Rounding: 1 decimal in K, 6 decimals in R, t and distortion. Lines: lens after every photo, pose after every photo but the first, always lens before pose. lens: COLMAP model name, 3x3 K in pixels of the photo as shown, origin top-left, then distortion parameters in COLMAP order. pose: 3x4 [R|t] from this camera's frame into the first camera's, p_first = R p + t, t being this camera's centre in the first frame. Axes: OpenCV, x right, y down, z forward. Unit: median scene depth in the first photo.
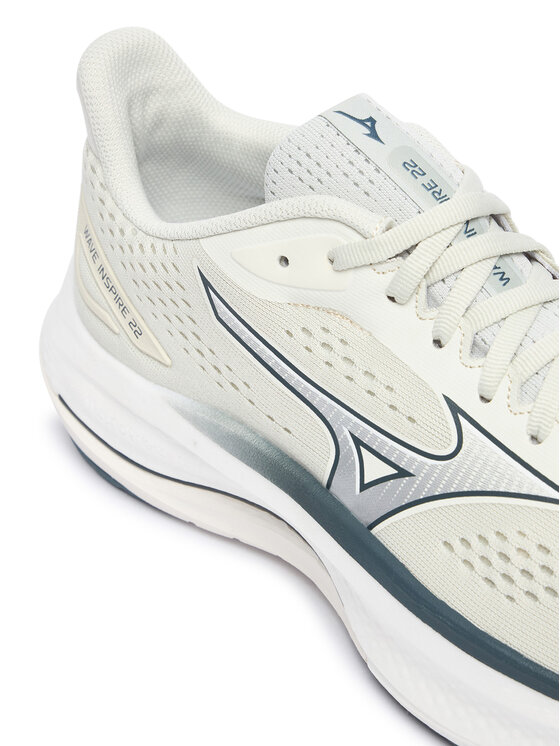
lens RADIAL K [[1877.8, 0, 280.0], [0, 1877.8, 373.0], [0, 0, 1]] dist [-0.020357, 0.008841]
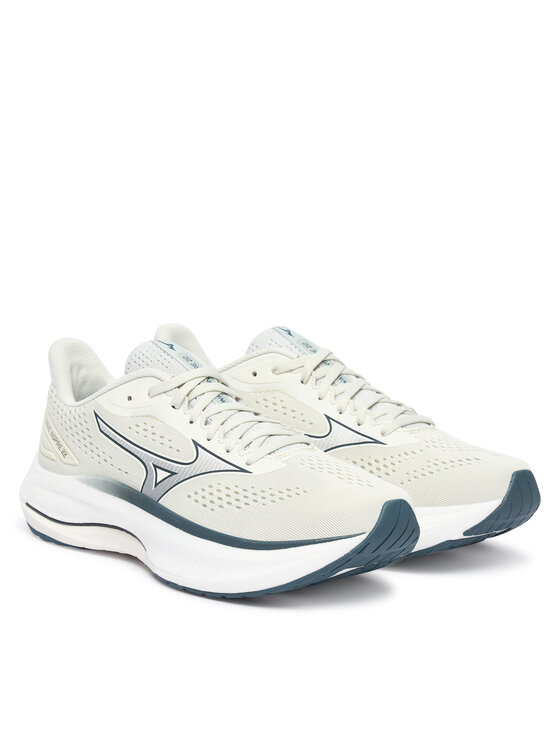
lens RADIAL K [[1939.7, 0, 280.0], [0, 1939.7, 373.0], [0, 0, 1]] dist [-0.632441, -0.102198]
pose [[0.998890, 0.045606, -0.011775, 0.213606], [-0.045763, 0.880530, -0.471776, 1.027551], [-0.011147, 0.471791, 0.881640, -1.104060]]
